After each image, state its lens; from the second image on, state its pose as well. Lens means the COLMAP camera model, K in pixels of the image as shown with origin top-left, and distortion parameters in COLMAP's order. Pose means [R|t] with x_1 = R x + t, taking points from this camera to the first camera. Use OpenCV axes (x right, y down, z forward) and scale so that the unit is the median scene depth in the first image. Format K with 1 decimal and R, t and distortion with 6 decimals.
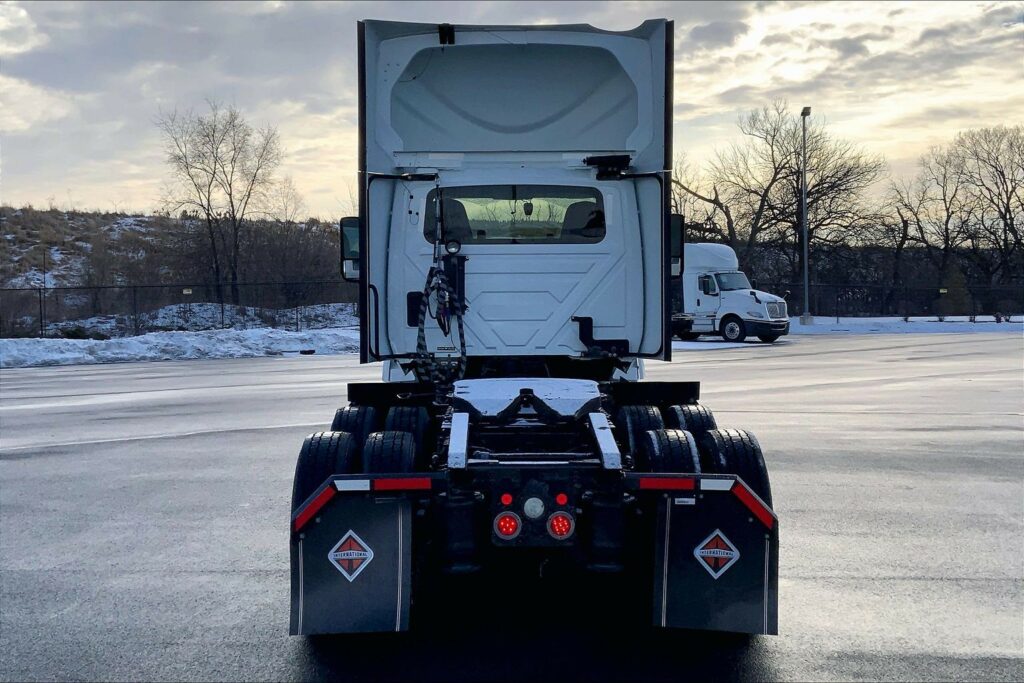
lens RADIAL K [[1196.2, 0, 524.9], [0, 1196.2, 335.6], [0, 0, 1]] dist [0.102986, -0.017527]
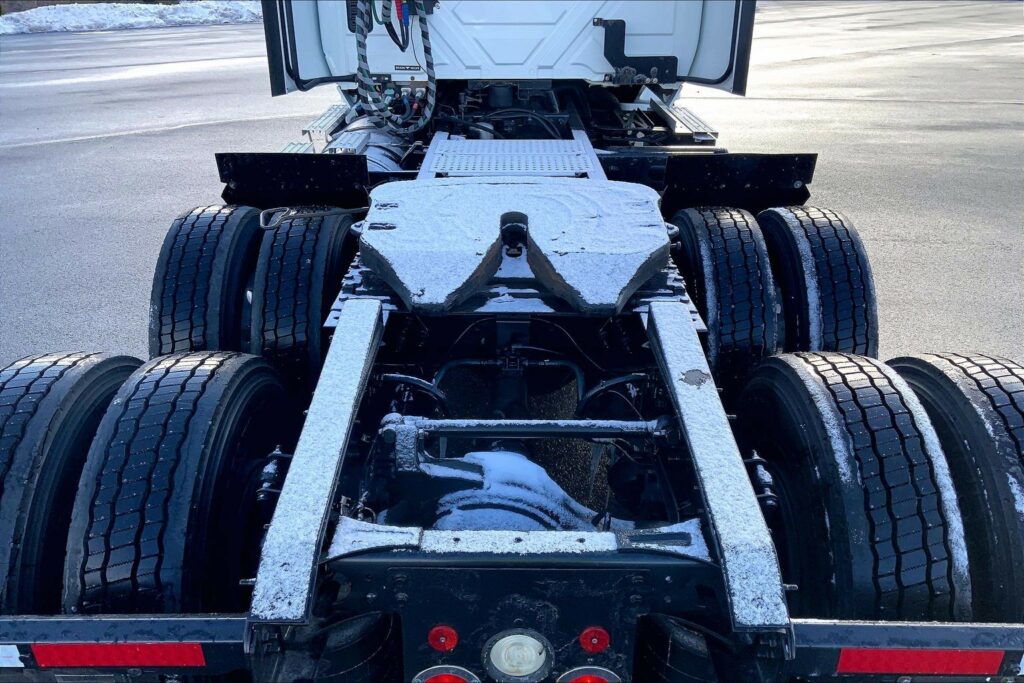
lens RADIAL K [[837.5, 0, 512.0], [0, 837.5, 341.5], [0, 0, 1]] dist [0.115894, -0.216515]
pose [[0.999698, 0.013944, -0.020247, 0.005949], [-0.005267, 0.925944, 0.377625, -0.027544], [0.024013, -0.377404, 0.925737, 0.497693]]
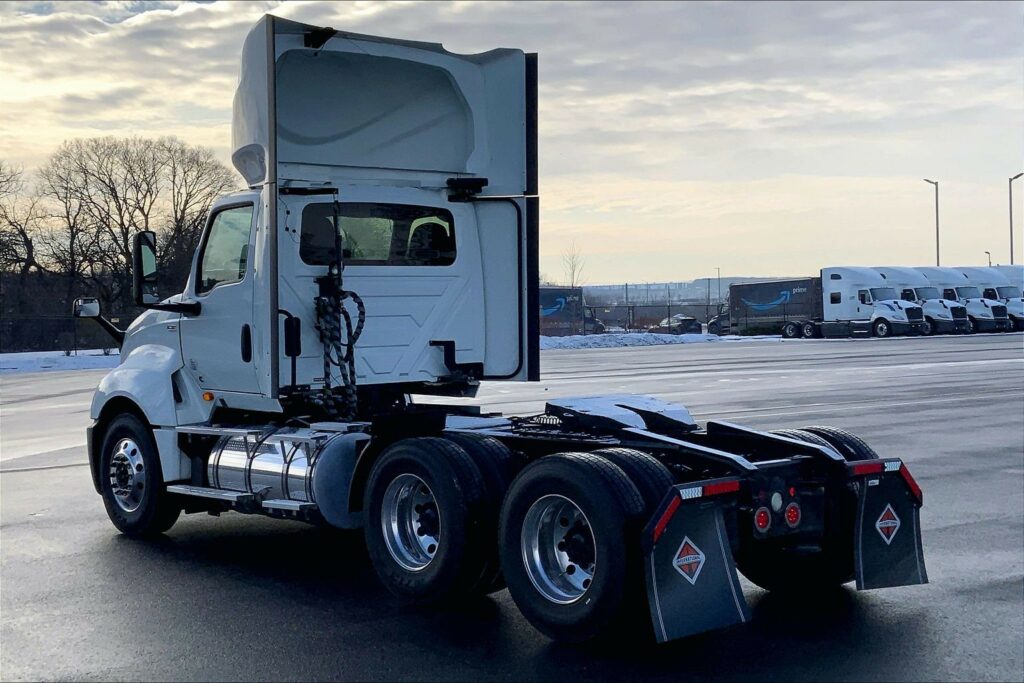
lens RADIAL K [[1396.4, 0, 491.7], [0, 1396.4, 343.9], [0, 0, 1]] dist [0.100866, 0.001990]
pose [[0.775332, -0.025248, 0.631049, -0.641734], [0.039034, 0.999206, -0.007982, -0.002461], [-0.630346, 0.030821, 0.775702, 0.089695]]
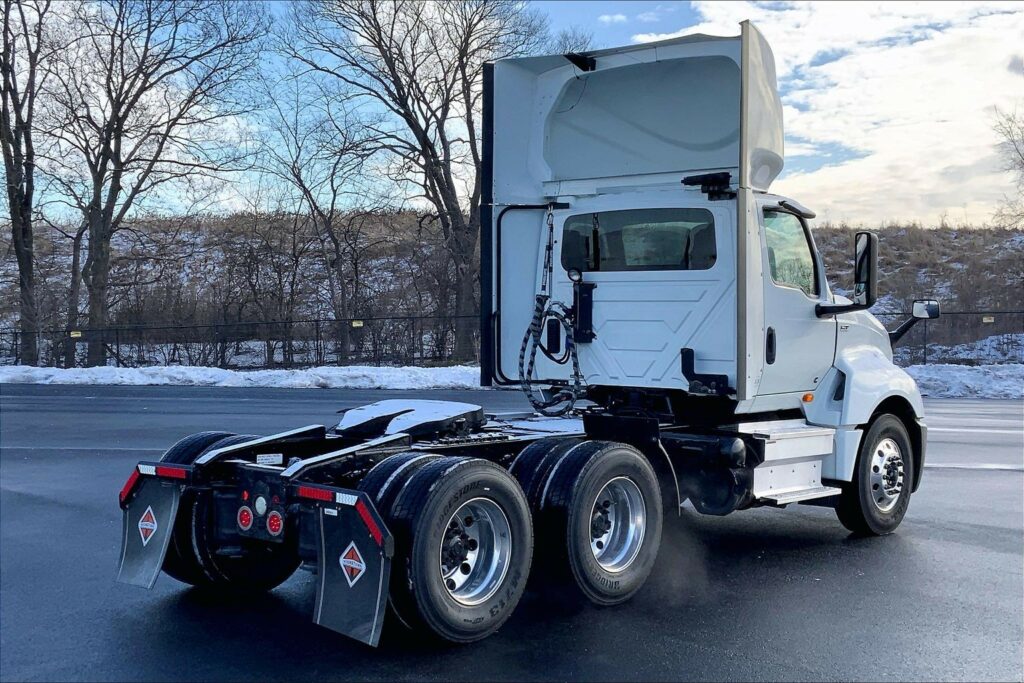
lens RADIAL K [[1396.4, 0, 491.7], [0, 1396.4, 343.9], [0, 0, 1]] dist [0.100866, 0.001990]
pose [[0.732774, 0.026978, -0.679937, 0.674731], [-0.039680, 0.999208, -0.003118, -0.009767], [0.679314, 0.029265, 0.733264, 0.100662]]
